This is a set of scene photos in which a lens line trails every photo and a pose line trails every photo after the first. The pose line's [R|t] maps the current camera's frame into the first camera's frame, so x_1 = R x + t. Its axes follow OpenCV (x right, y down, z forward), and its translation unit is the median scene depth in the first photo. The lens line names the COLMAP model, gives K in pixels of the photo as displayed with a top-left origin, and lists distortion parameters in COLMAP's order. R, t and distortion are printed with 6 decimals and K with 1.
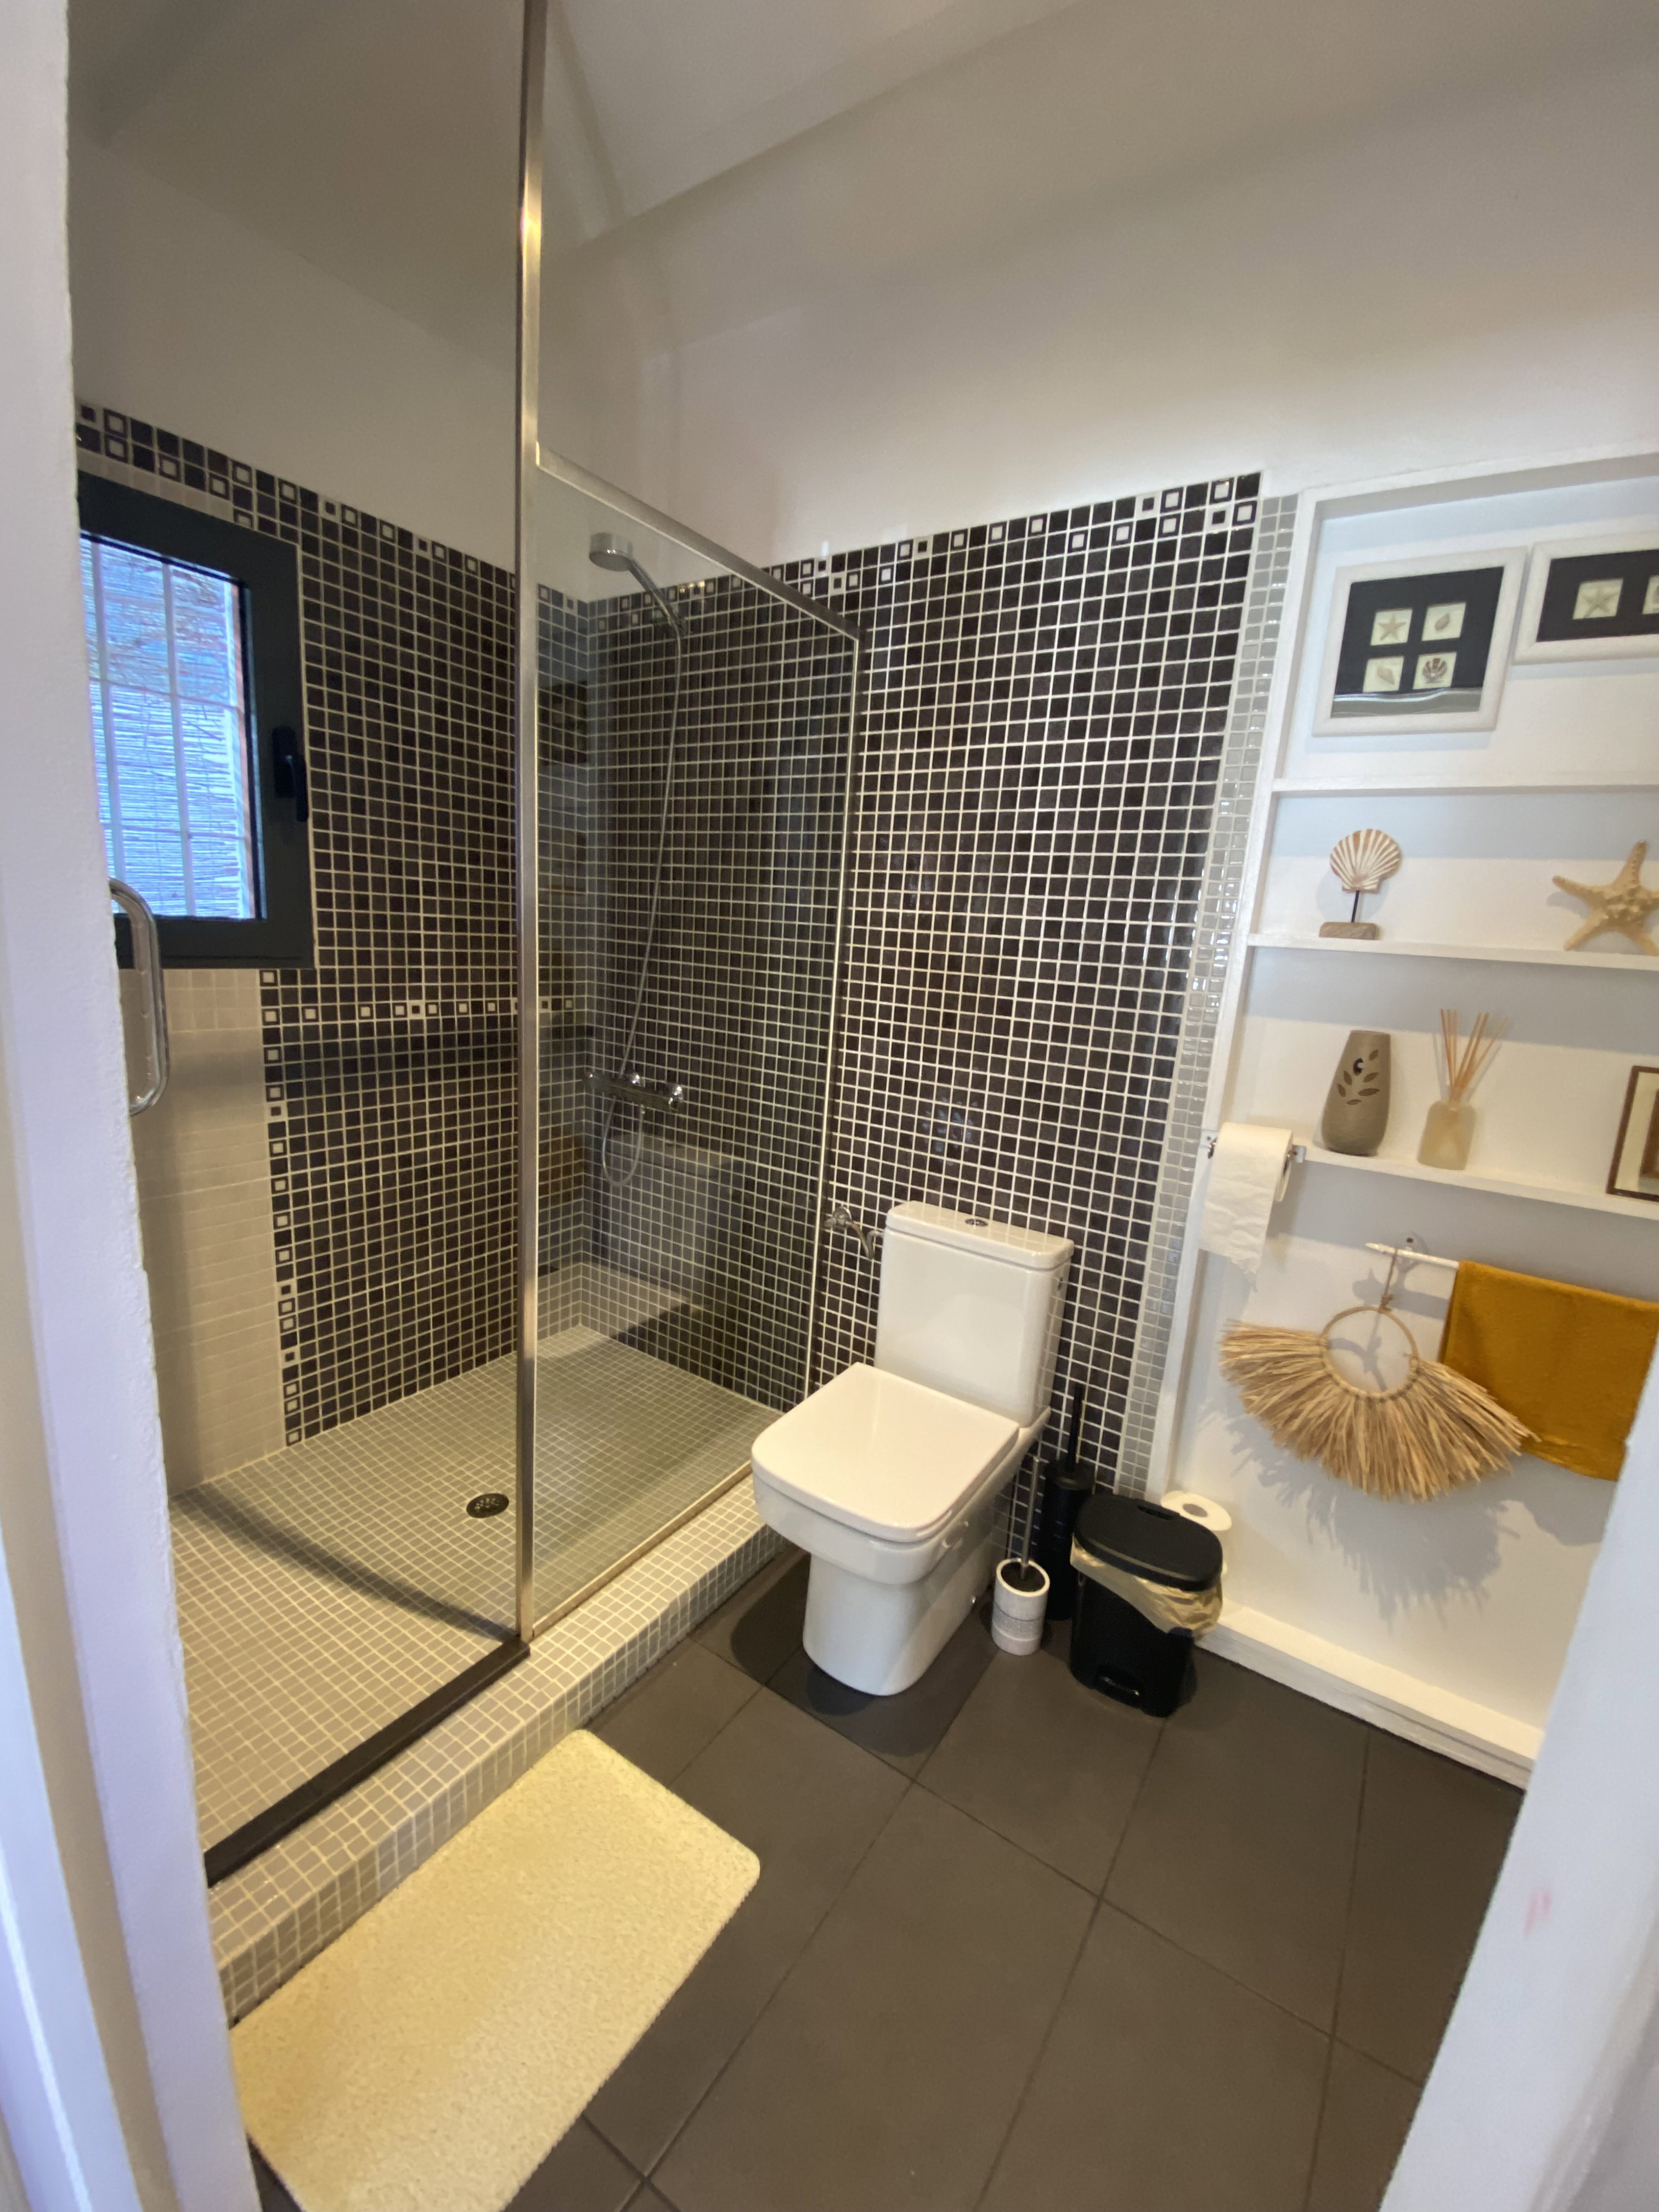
lens RADIAL K [[890.6, 0, 821.2], [0, 890.6, 1099.2], [0, 0, 1]] dist [-0.015194, -0.000907]
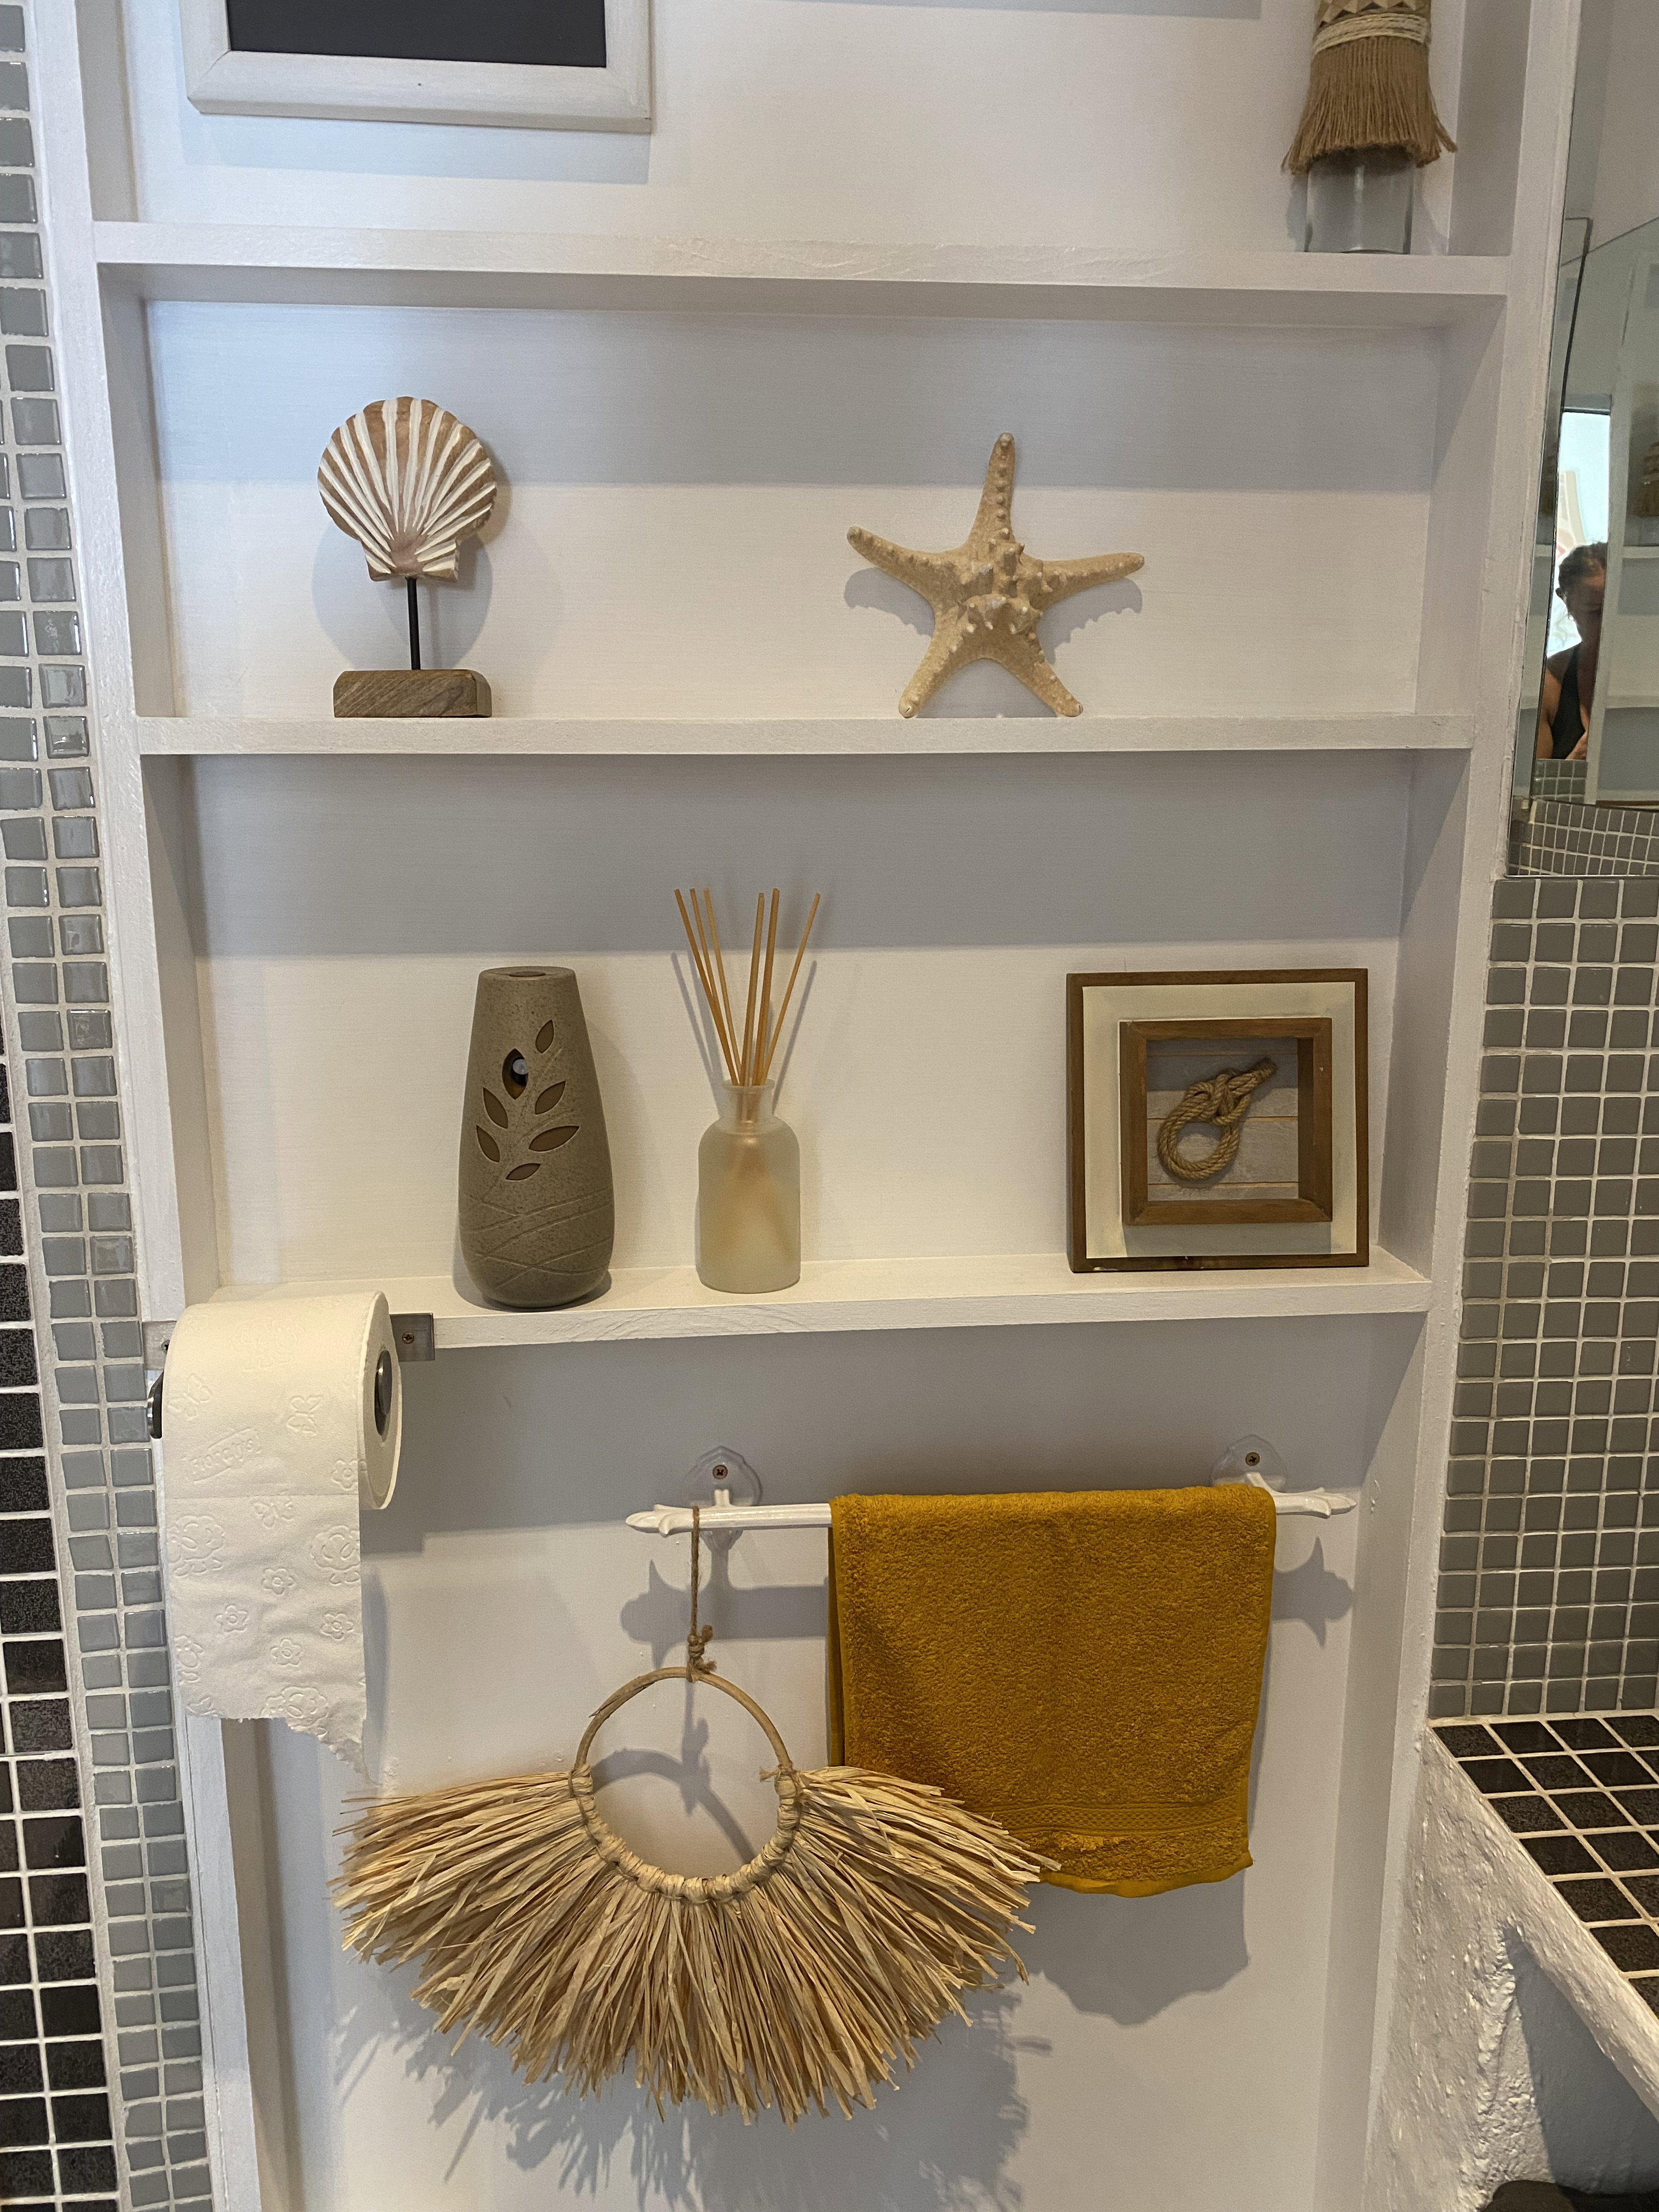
lens RADIAL K [[1690.2, 0, 830.6], [0, 1690.2, 1111.4], [0, 0, 1]] dist [0.021121, -0.010805]
pose [[0.768301, -0.199199, 0.608304, 0.281743], [0.176731, 0.979417, 0.097511, -0.066104], [-0.615207, 0.032589, 0.787692, 0.375951]]
